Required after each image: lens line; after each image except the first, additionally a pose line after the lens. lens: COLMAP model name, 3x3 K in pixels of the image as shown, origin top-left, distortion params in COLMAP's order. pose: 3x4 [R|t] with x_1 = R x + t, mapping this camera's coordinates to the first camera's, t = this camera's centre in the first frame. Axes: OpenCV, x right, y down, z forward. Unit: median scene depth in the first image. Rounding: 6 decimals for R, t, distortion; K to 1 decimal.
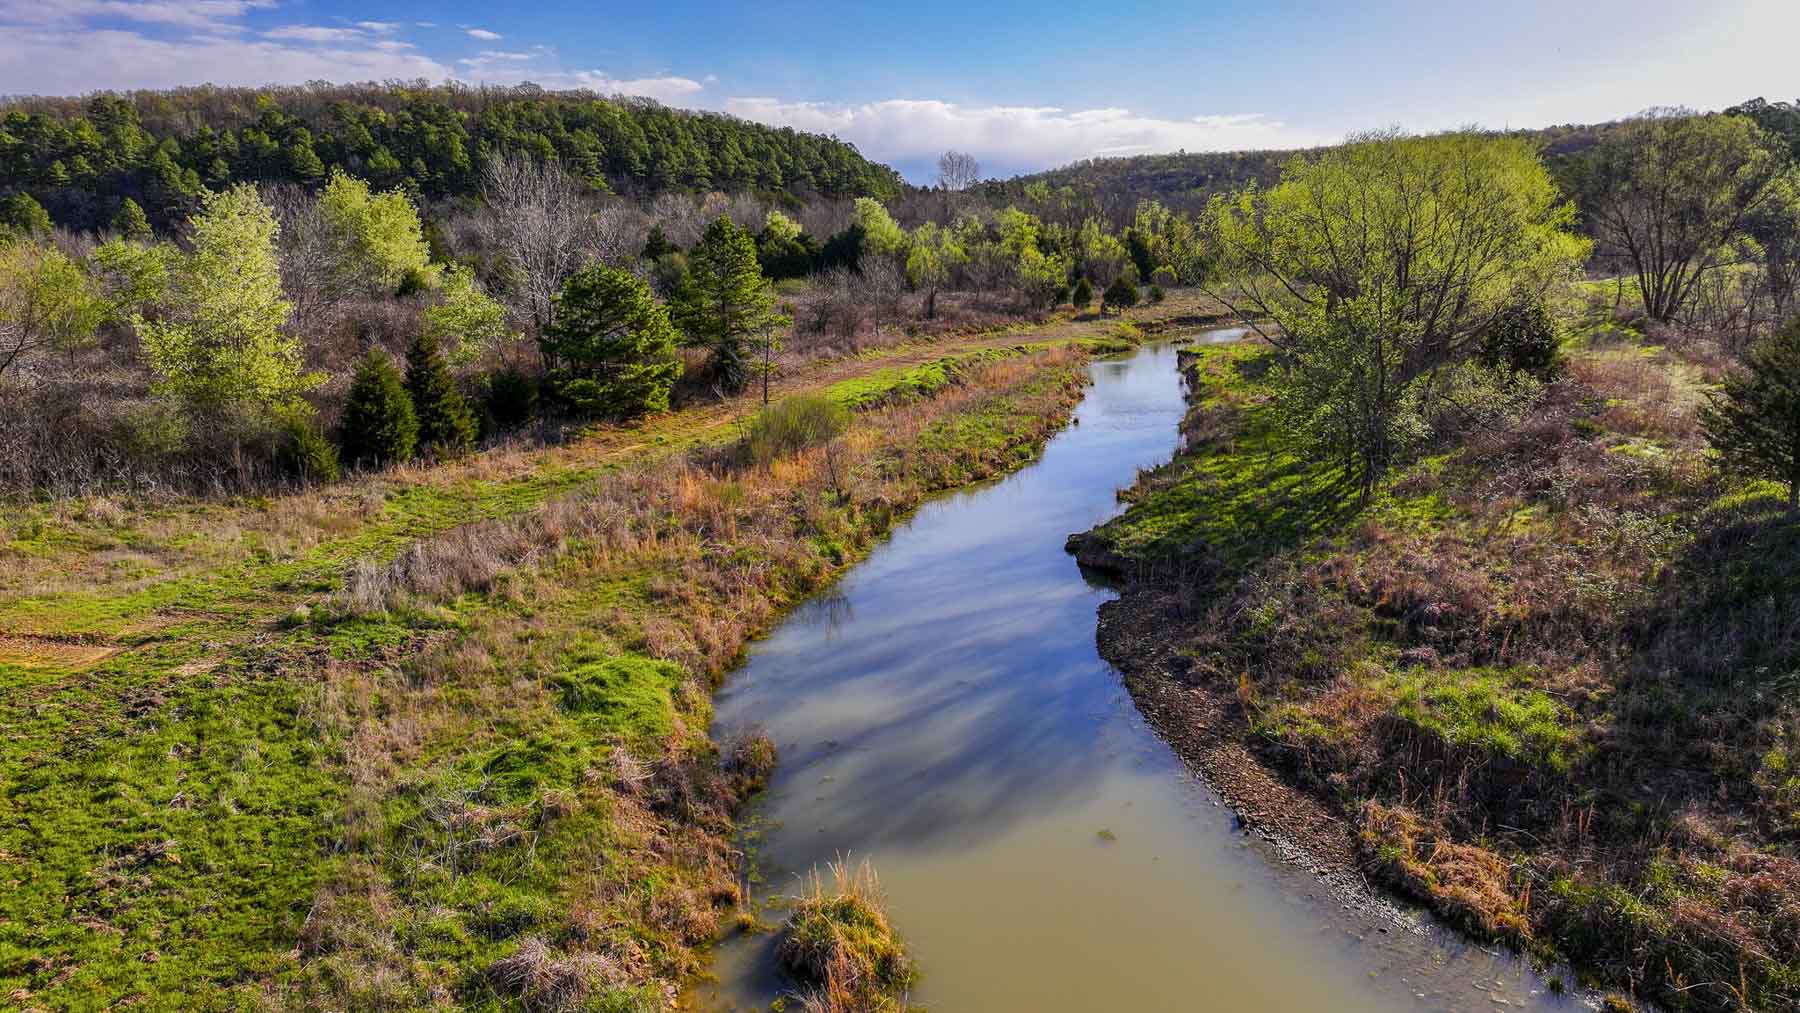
lens RADIAL K [[1283.2, 0, 903.4], [0, 1283.2, 510.5], [0, 0, 1]] dist [0.003369, 0.015305]
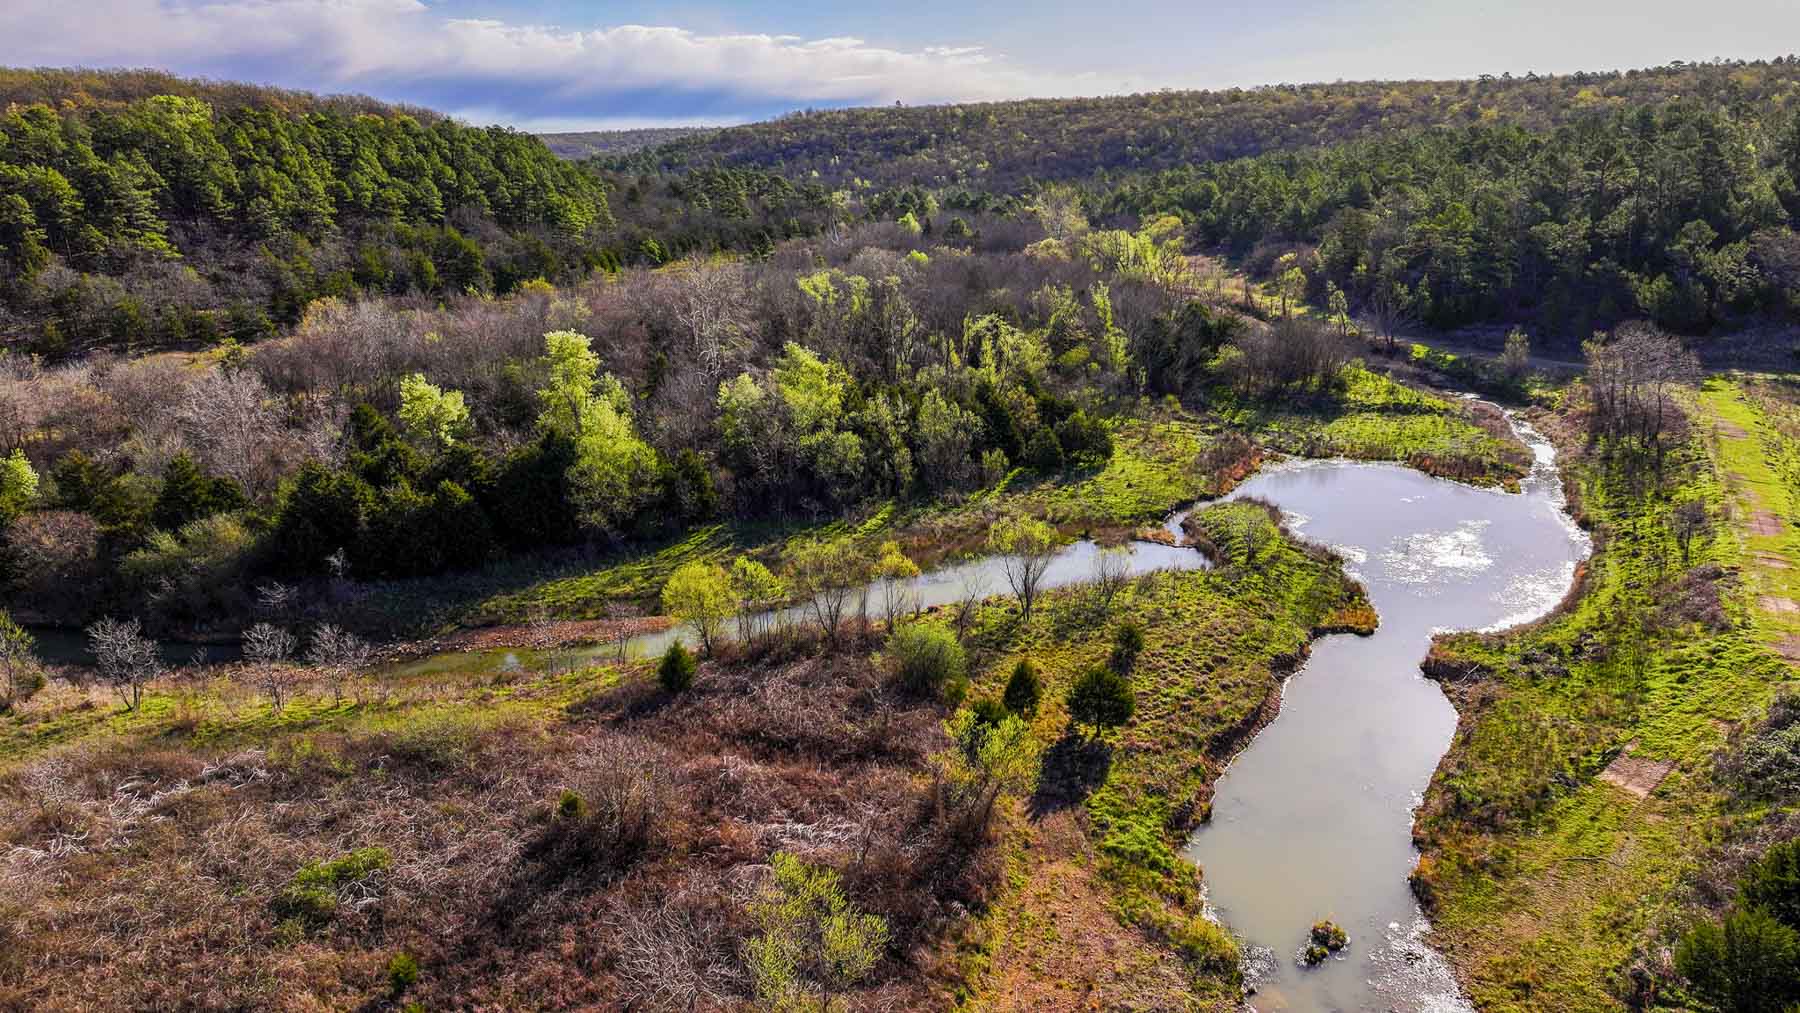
lens RADIAL K [[1283.2, 0, 899.4], [0, 1283.2, 505.7], [0, 0, 1]] dist [0.003369, 0.015305]
pose [[0.974766, -0.062364, 0.214341, -0.007087], [0.051618, 0.997131, 0.055373, -0.124277], [-0.217179, -0.042912, 0.975188, 0.229016]]
